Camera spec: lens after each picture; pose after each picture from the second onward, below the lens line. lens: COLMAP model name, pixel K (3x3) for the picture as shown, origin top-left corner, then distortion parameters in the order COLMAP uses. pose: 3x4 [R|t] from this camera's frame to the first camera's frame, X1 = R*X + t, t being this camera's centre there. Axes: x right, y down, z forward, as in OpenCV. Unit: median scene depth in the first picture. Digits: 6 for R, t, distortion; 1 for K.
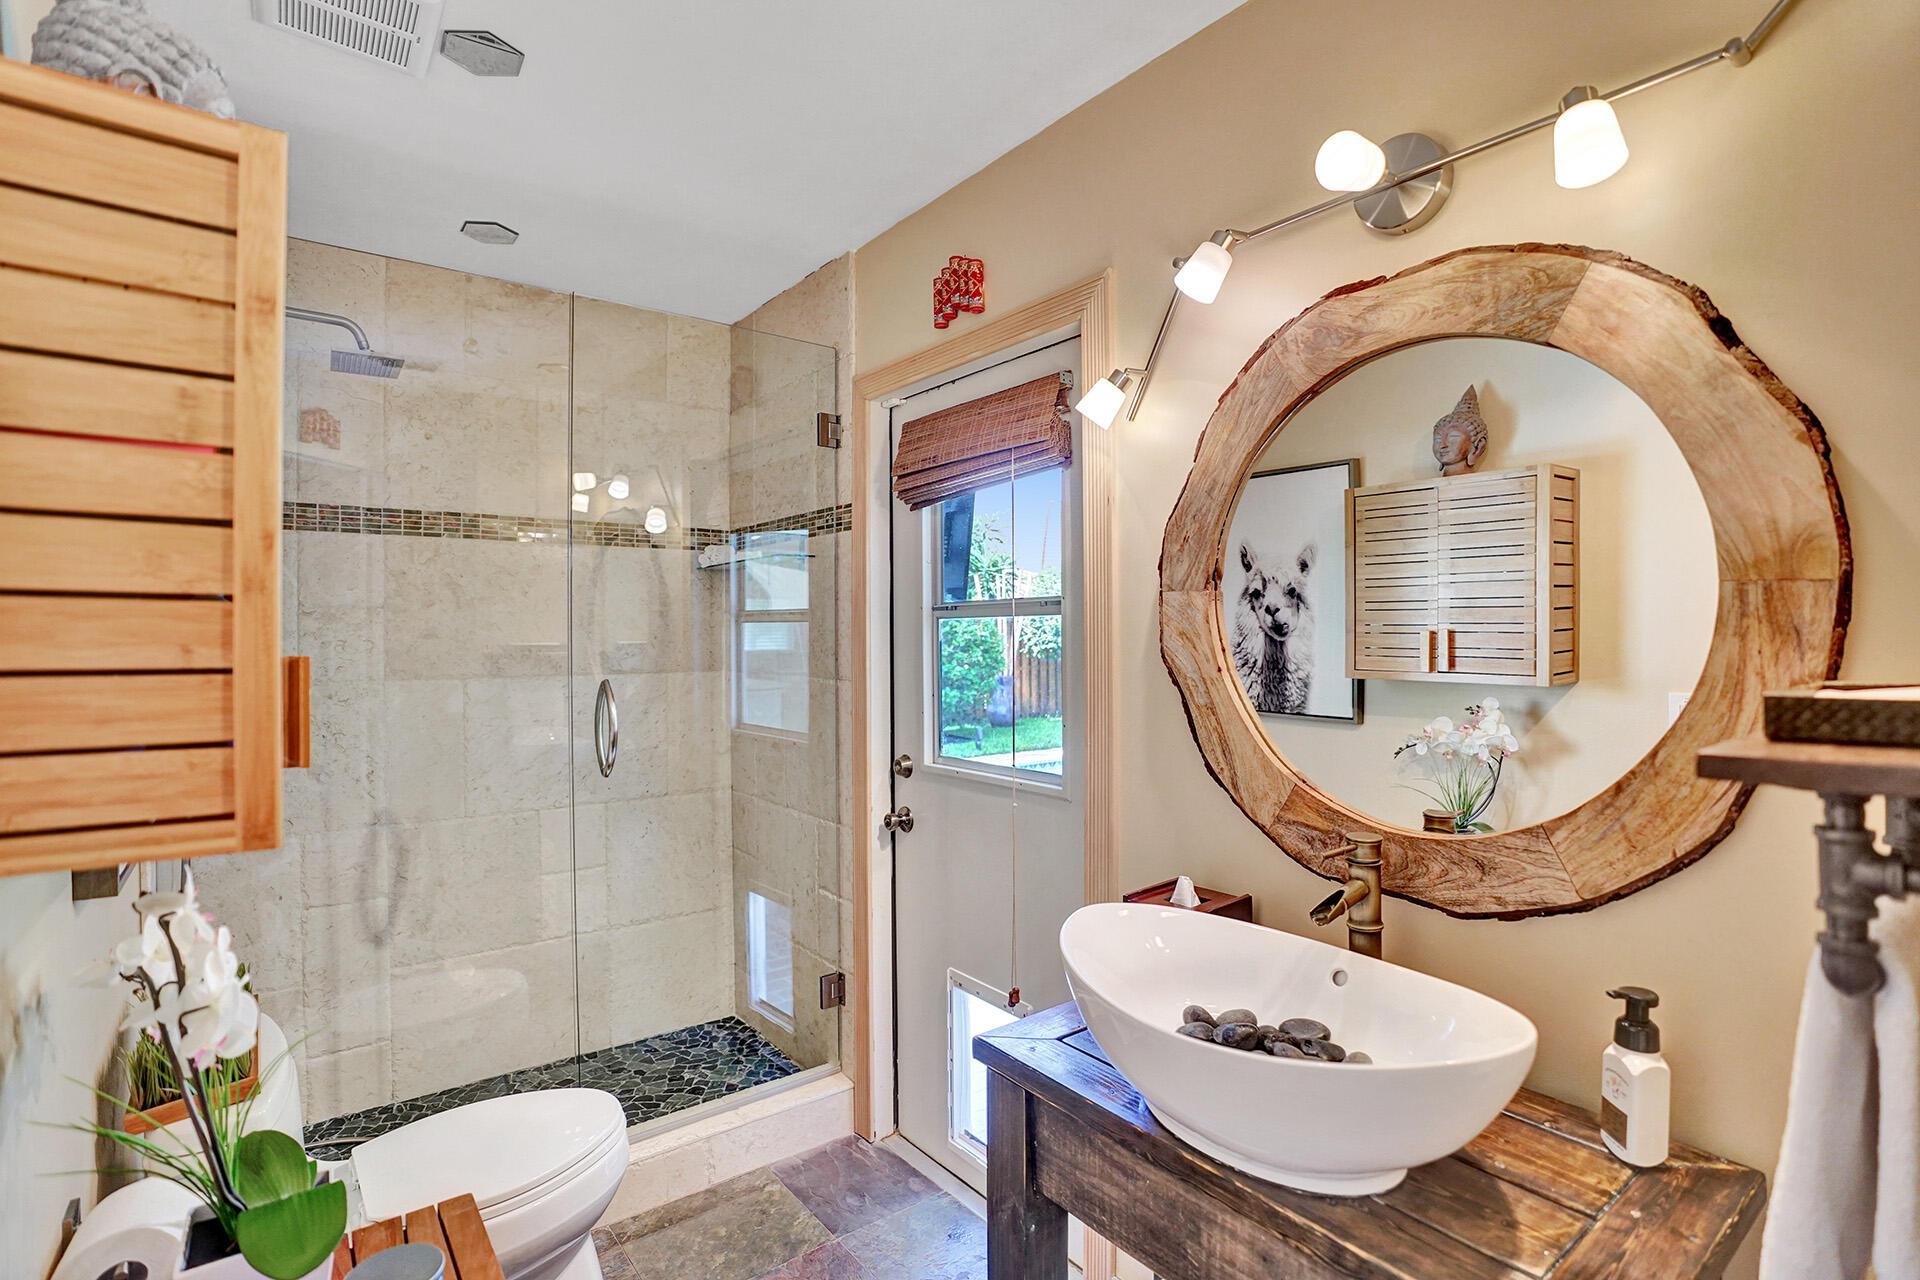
lens RADIAL K [[900.3, 0, 994.6], [0, 900.3, 655.2], [0, 0, 1]] dist [-0.056103, 0.000053]
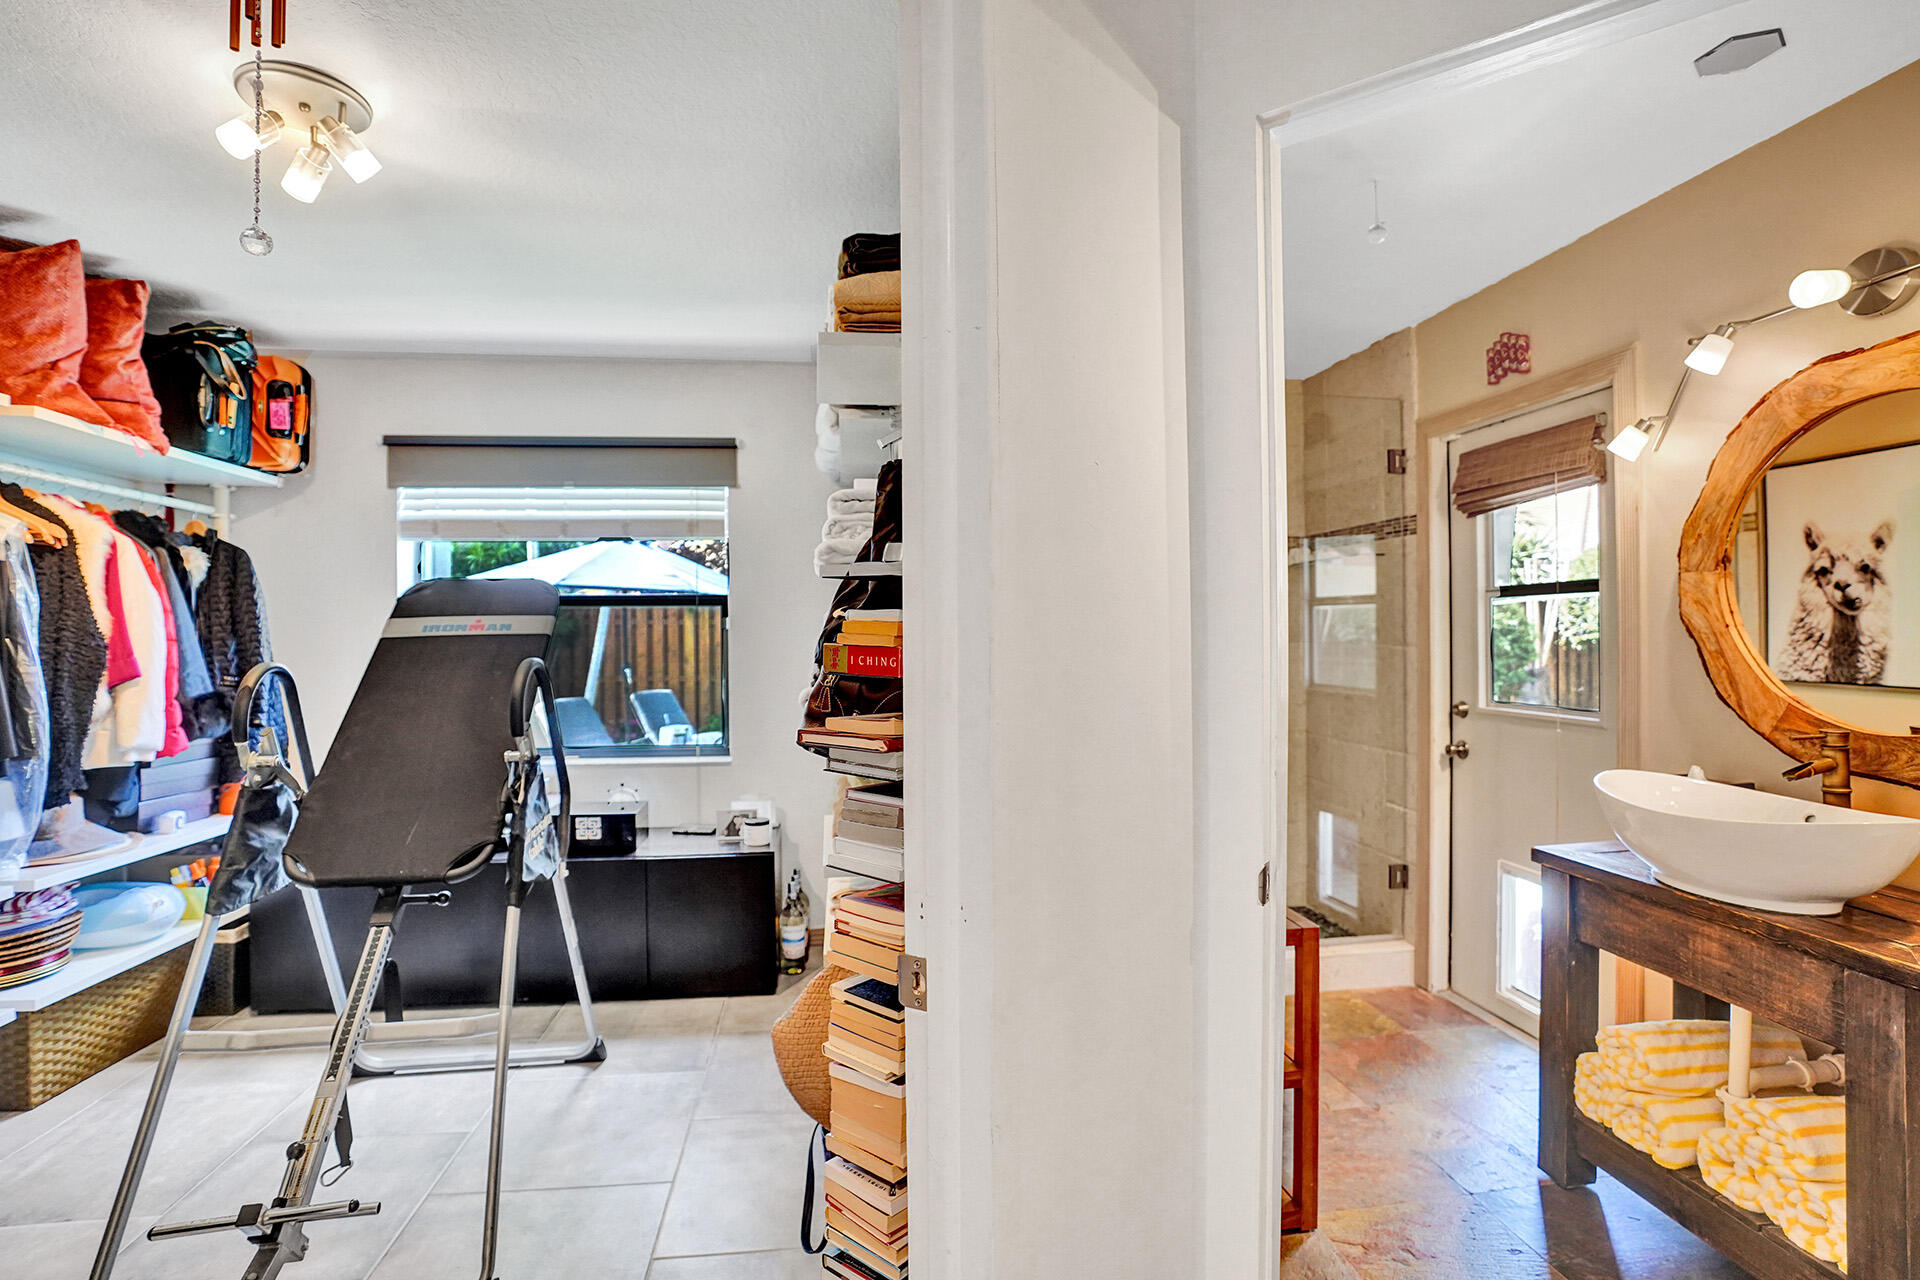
lens RADIAL K [[927.1, 0, 956.5], [0, 927.1, 634.8], [0, 0, 1]] dist [-0.066791, 0.029701]
pose [[0.850533, -0.000585, -0.525921, -0.027005], [-0.008763, 0.999845, -0.015283, 0.039425], [0.525848, 0.017607, 0.850396, -0.539097]]
